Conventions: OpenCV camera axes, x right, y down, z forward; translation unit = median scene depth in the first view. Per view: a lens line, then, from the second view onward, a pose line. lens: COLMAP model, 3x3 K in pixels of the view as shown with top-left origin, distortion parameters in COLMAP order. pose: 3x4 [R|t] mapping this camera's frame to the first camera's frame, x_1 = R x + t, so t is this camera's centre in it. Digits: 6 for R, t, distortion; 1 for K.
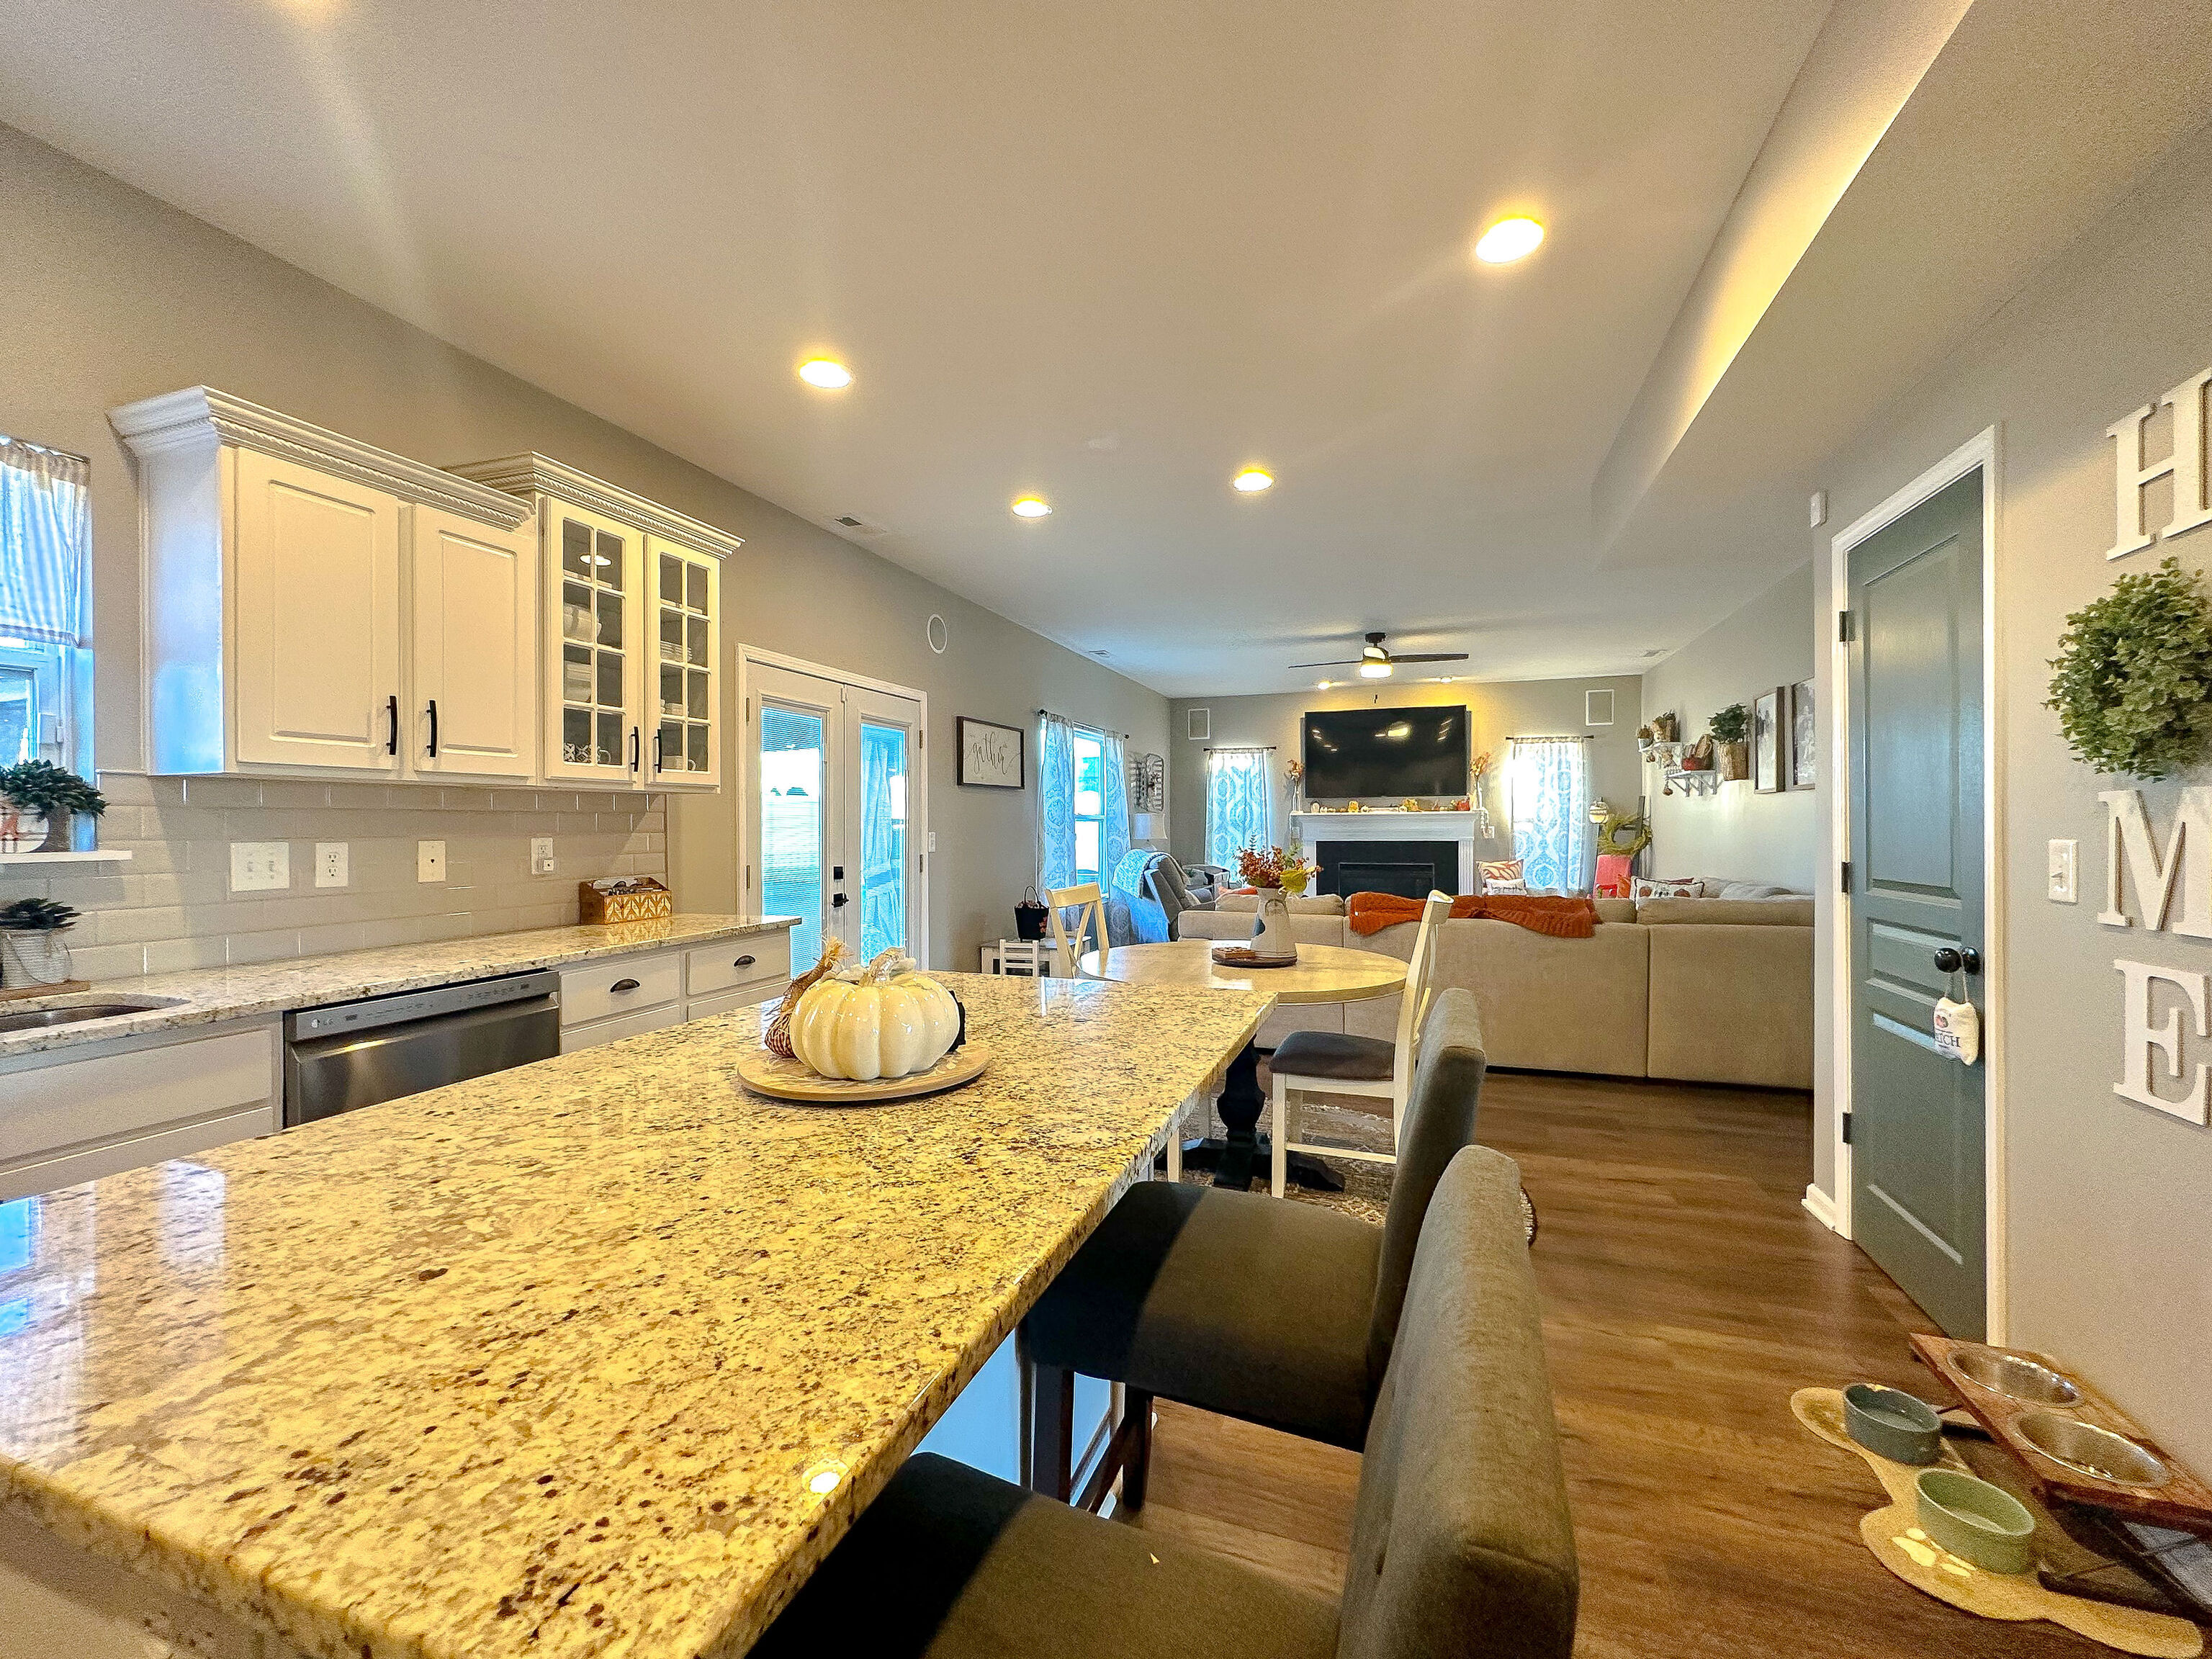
lens RADIAL K [[904.2, 0, 1106.0], [0, 904.2, 829.5], [0, 0, 1]] dist [-0.000696, -0.000056]
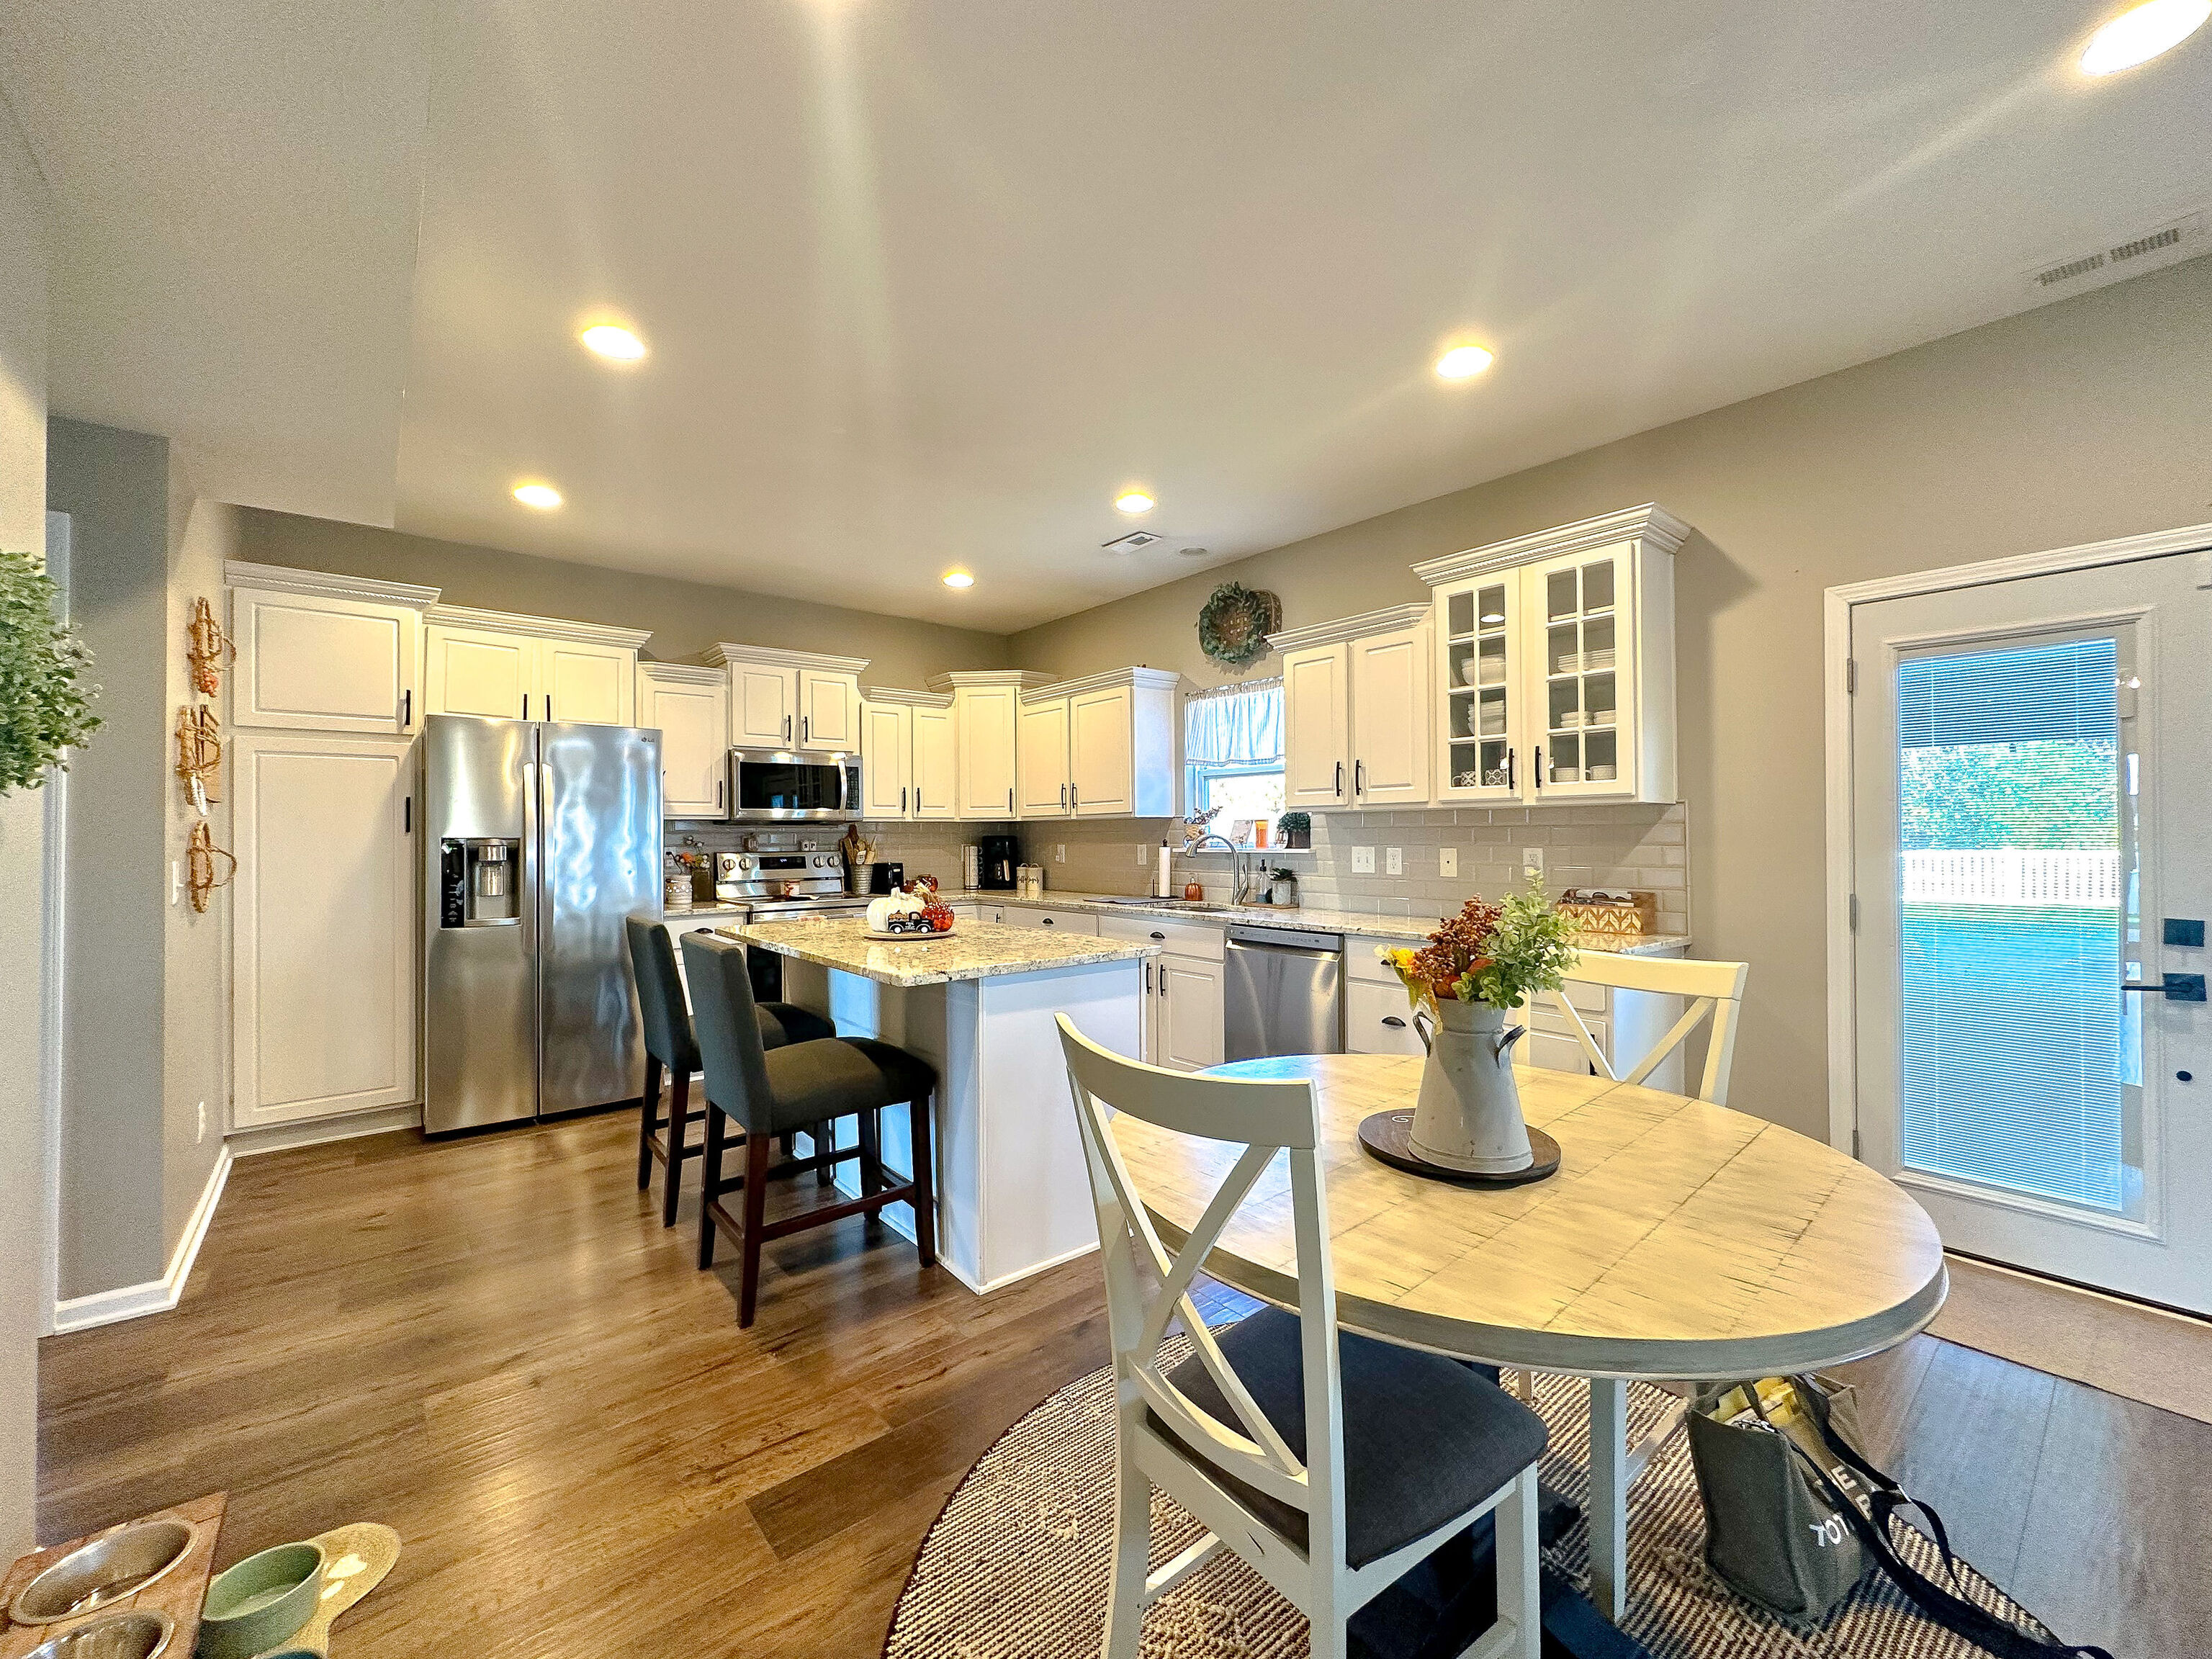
lens RADIAL K [[904.2, 0, 1106.0], [0, 904.2, 829.5], [0, 0, 1]] dist [-0.000696, -0.000056]
pose [[-0.517848, -0.004803, -0.855459, 0.319073], [-0.002953, 0.999988, -0.003826, -0.004052], [0.855468, 0.000545, -0.517856, 0.539782]]
